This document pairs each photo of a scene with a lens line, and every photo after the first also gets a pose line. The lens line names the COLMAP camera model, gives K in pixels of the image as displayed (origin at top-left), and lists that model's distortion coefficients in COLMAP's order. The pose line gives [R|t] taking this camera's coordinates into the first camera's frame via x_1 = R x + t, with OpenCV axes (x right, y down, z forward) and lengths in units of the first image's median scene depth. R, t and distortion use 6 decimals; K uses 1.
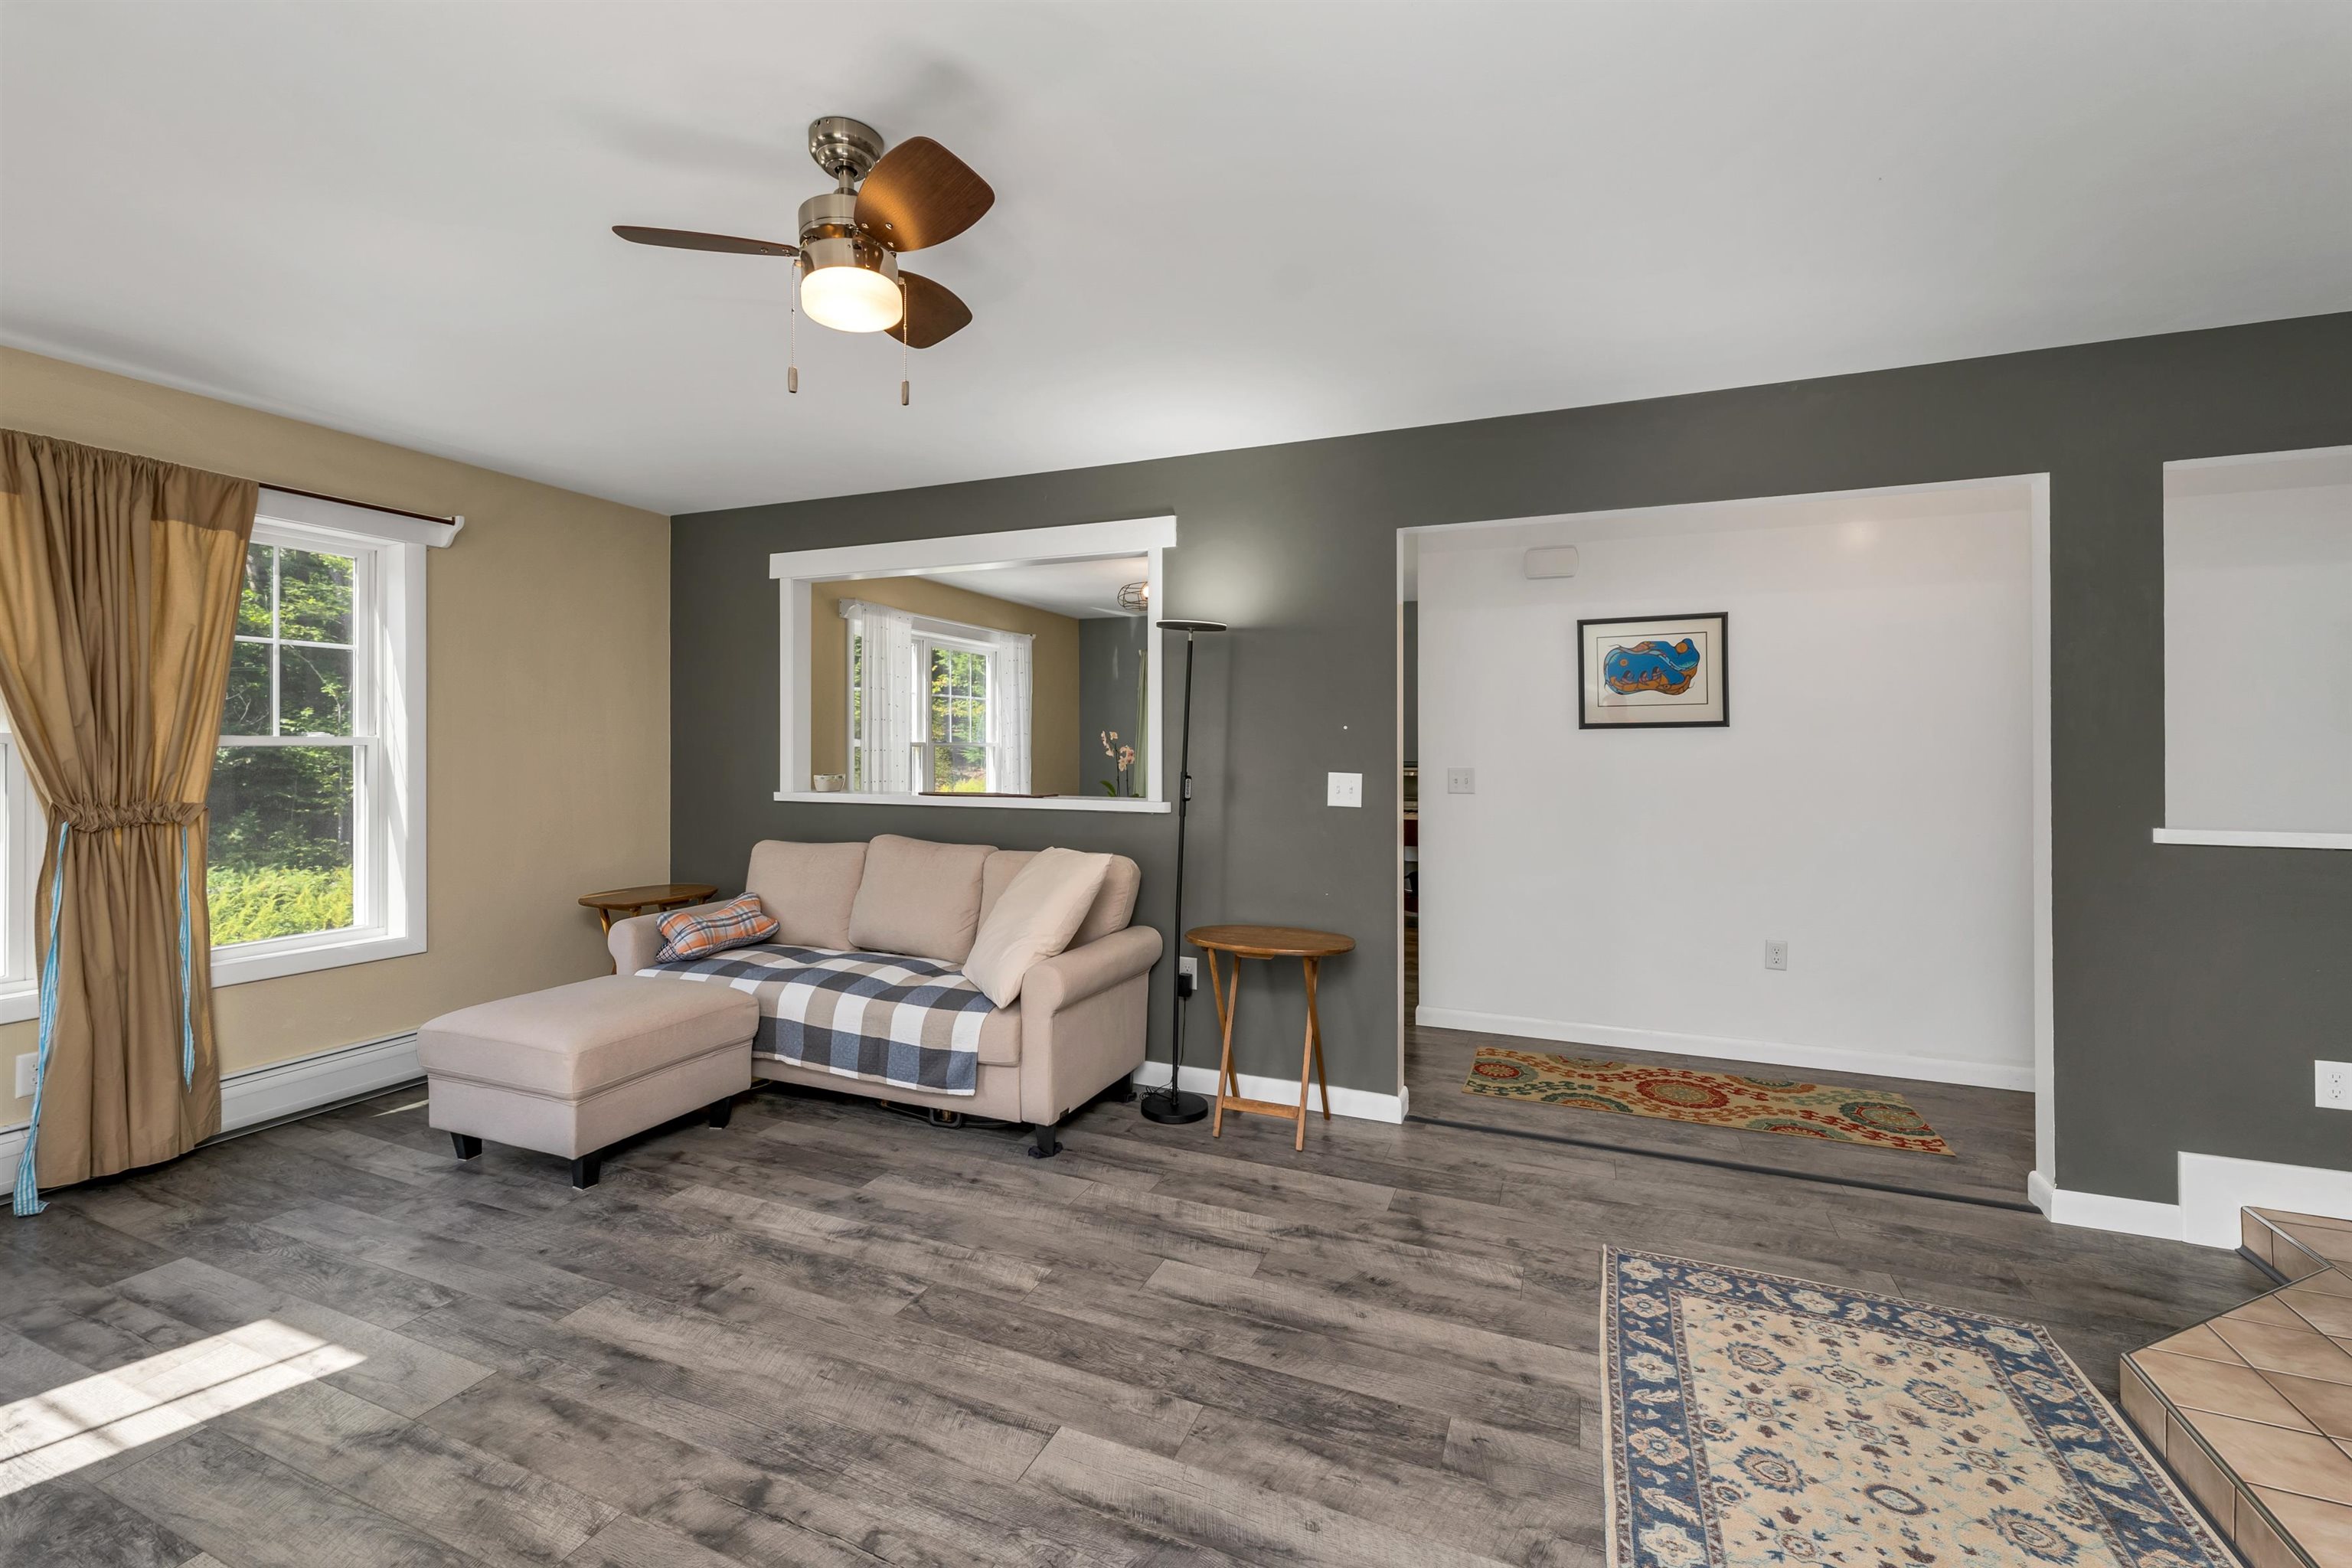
lens RADIAL K [[966.2, 0, 1172.9], [0, 966.2, 761.1], [0, 0, 1]] dist [0.000746, 0.000143]
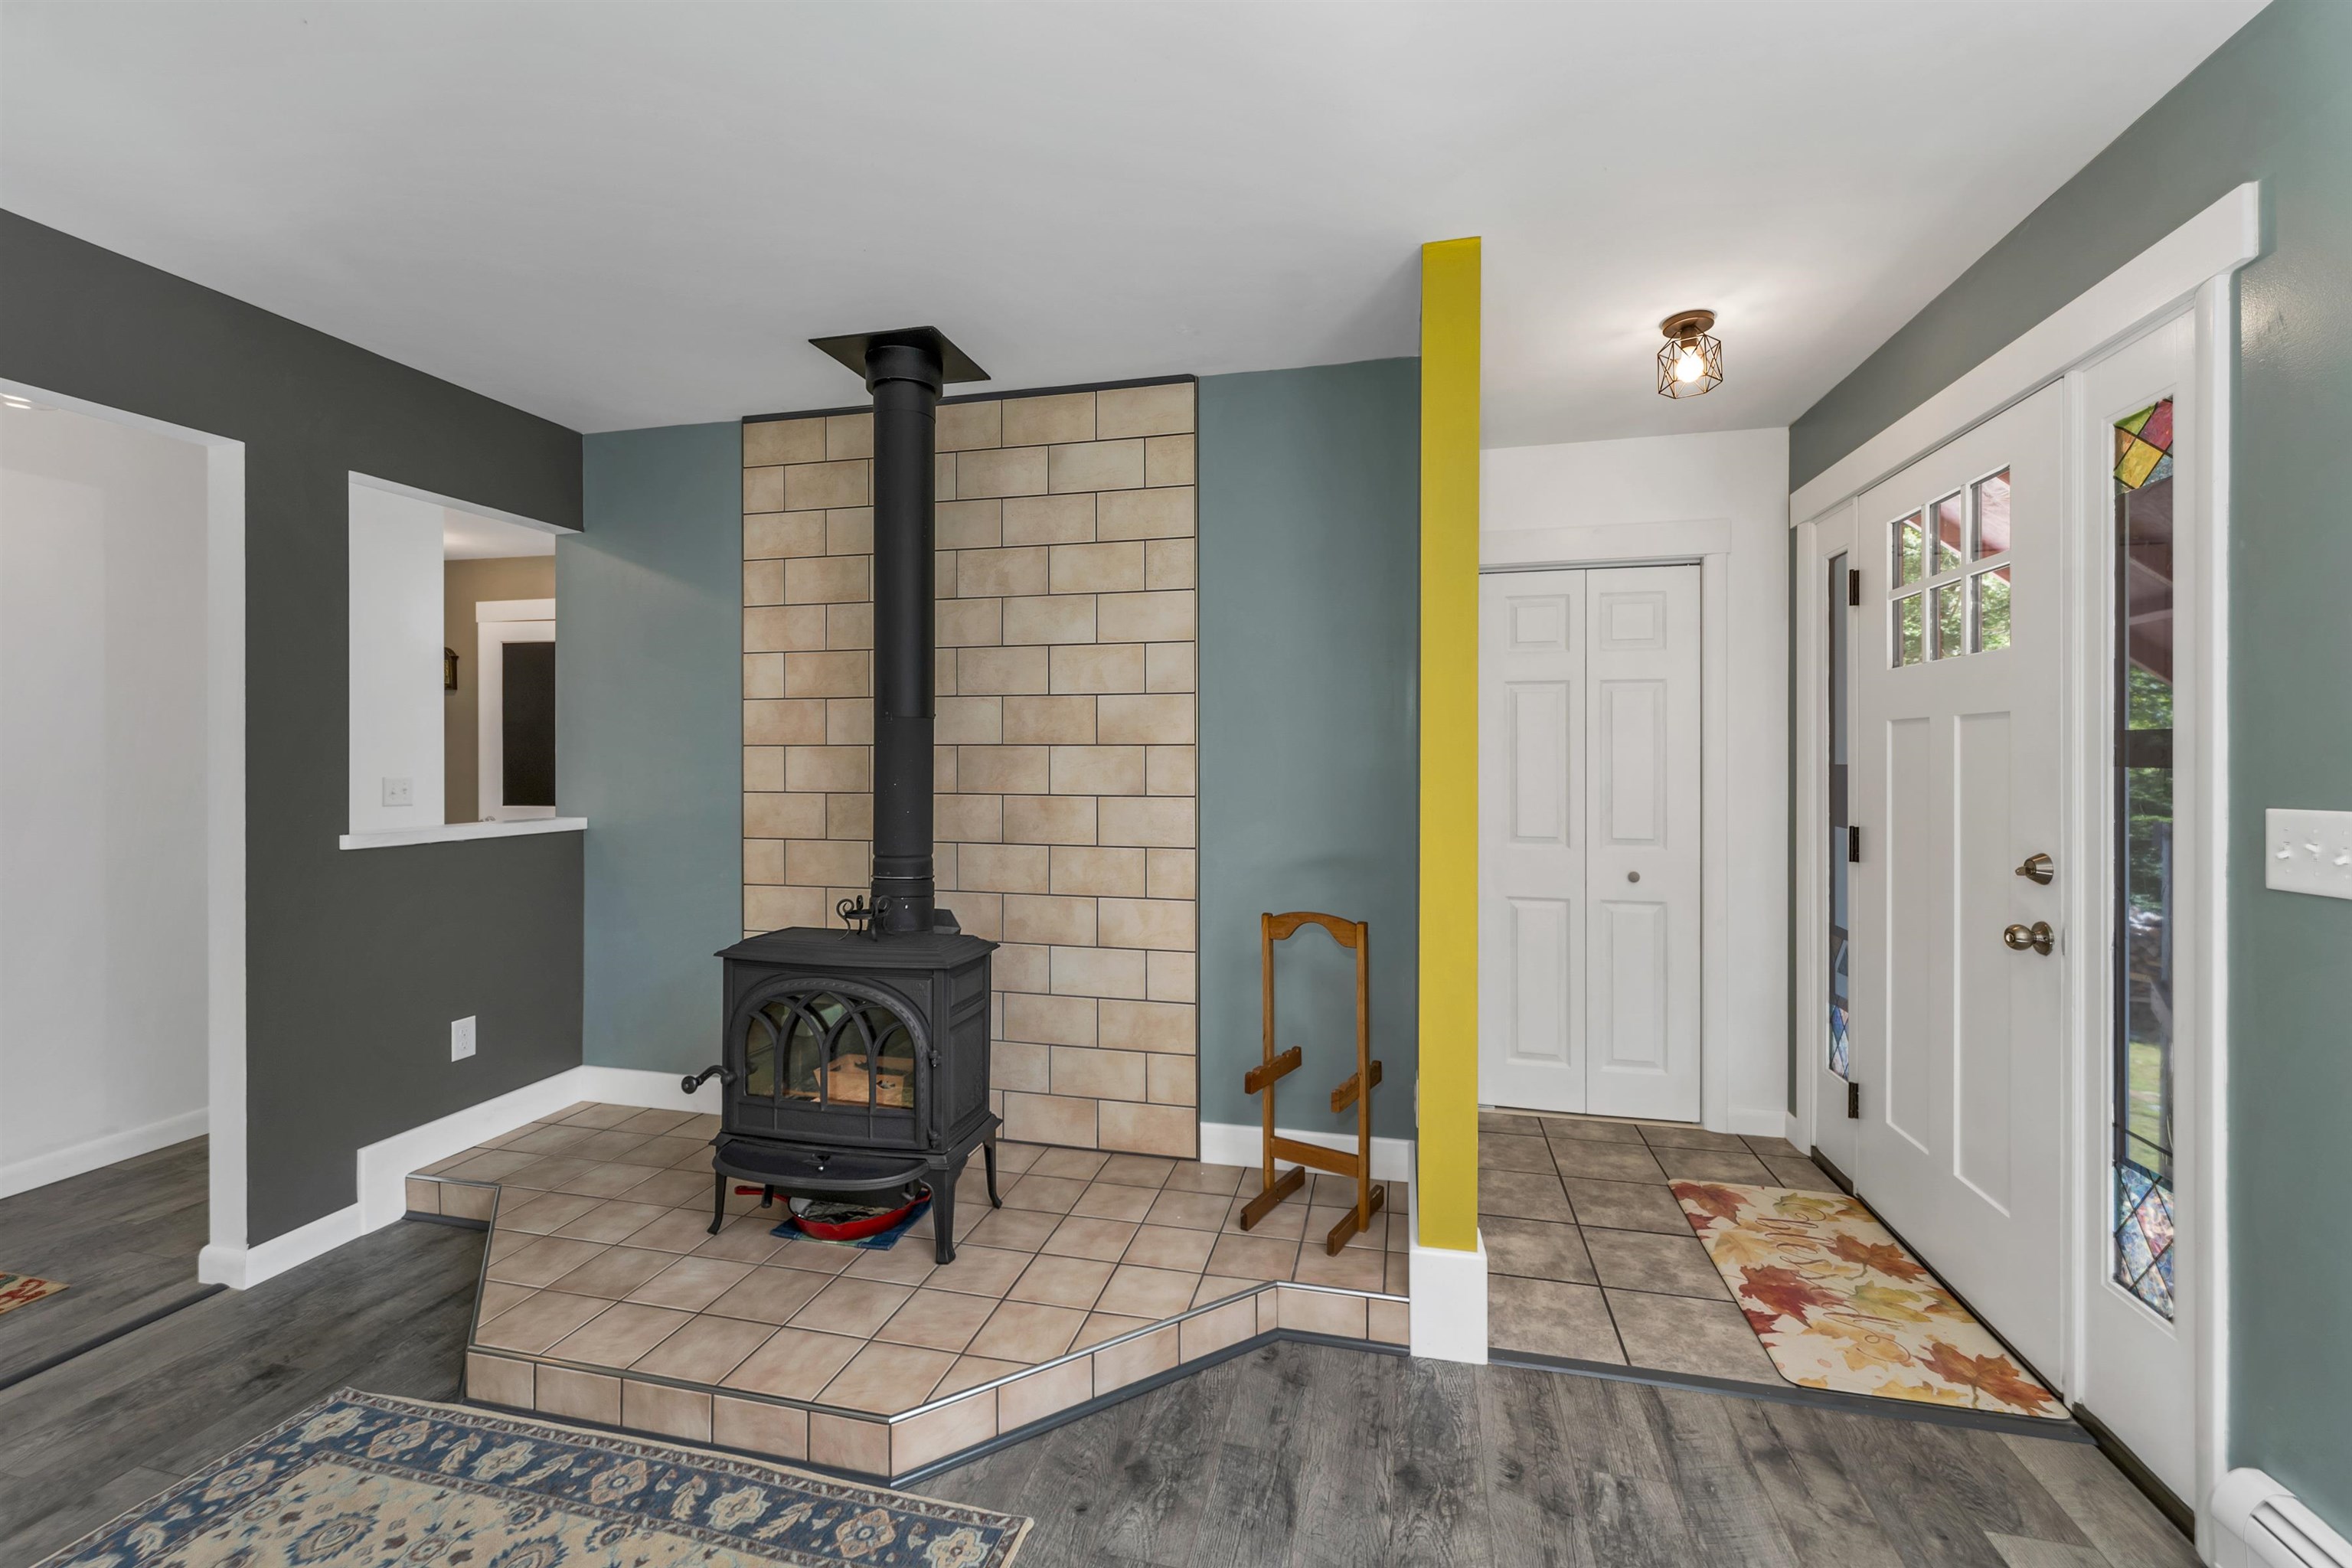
lens RADIAL K [[966.2, 0, 1172.9], [0, 966.2, 761.1], [0, 0, 1]] dist [0.000746, 0.000143]
pose [[-0.164091, -0.001560, 0.986444, -0.139824], [0.010620, 0.999938, 0.003348, -0.001421], [-0.986388, 0.011025, -0.164064, 0.409544]]
